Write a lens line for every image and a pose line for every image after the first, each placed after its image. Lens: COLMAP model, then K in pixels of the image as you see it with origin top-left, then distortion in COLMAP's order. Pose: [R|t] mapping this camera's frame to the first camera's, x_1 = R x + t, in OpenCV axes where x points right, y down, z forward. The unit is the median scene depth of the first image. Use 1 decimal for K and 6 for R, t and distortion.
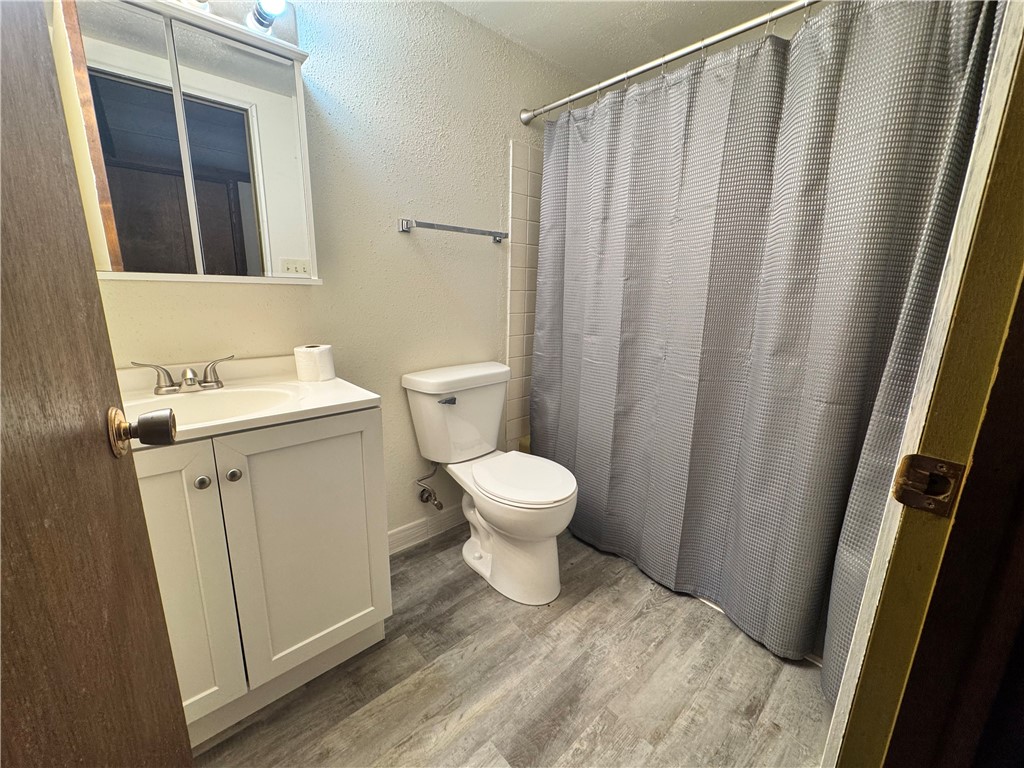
lens RADIAL K [[408.6, 0, 508.6], [0, 408.6, 383.2], [0, 0, 1]] dist [-0.000687, 0.000159]
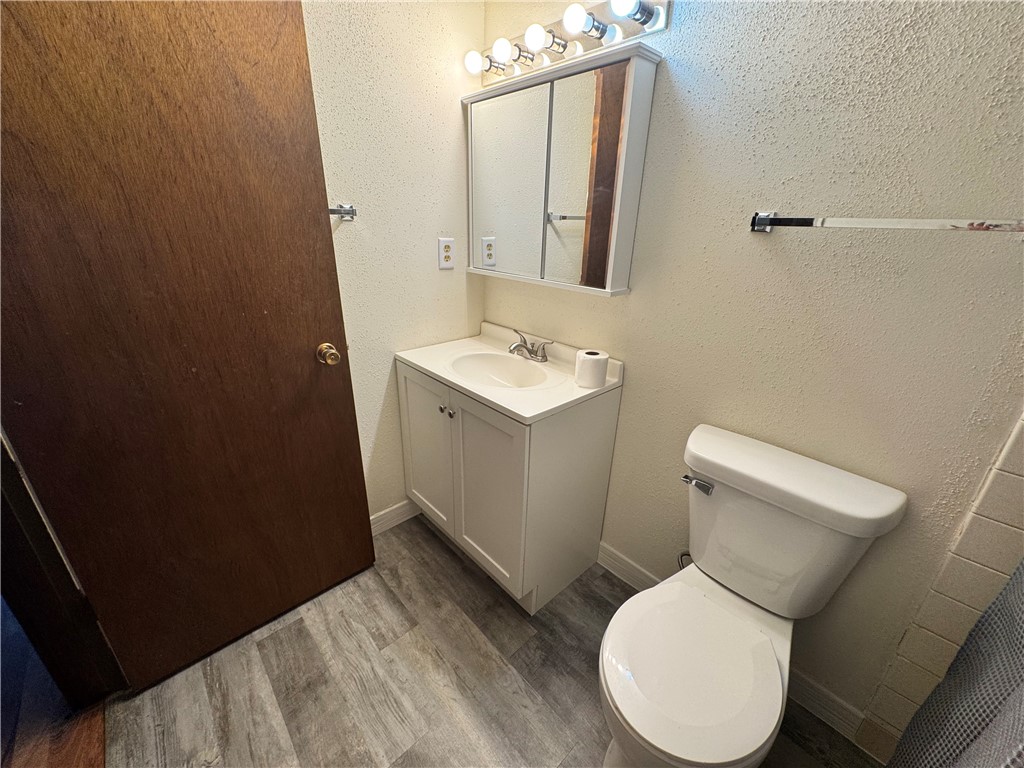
lens RADIAL K [[408.6, 0, 510.0], [0, 408.6, 383.0], [0, 0, 1]] dist [-0.000687, 0.000159]
pose [[0.018748, 0.358010, -0.933529, 0.547456], [-0.240279, 0.907943, 0.343372, -0.346656], [0.970523, 0.217871, 0.103044, 0.742468]]
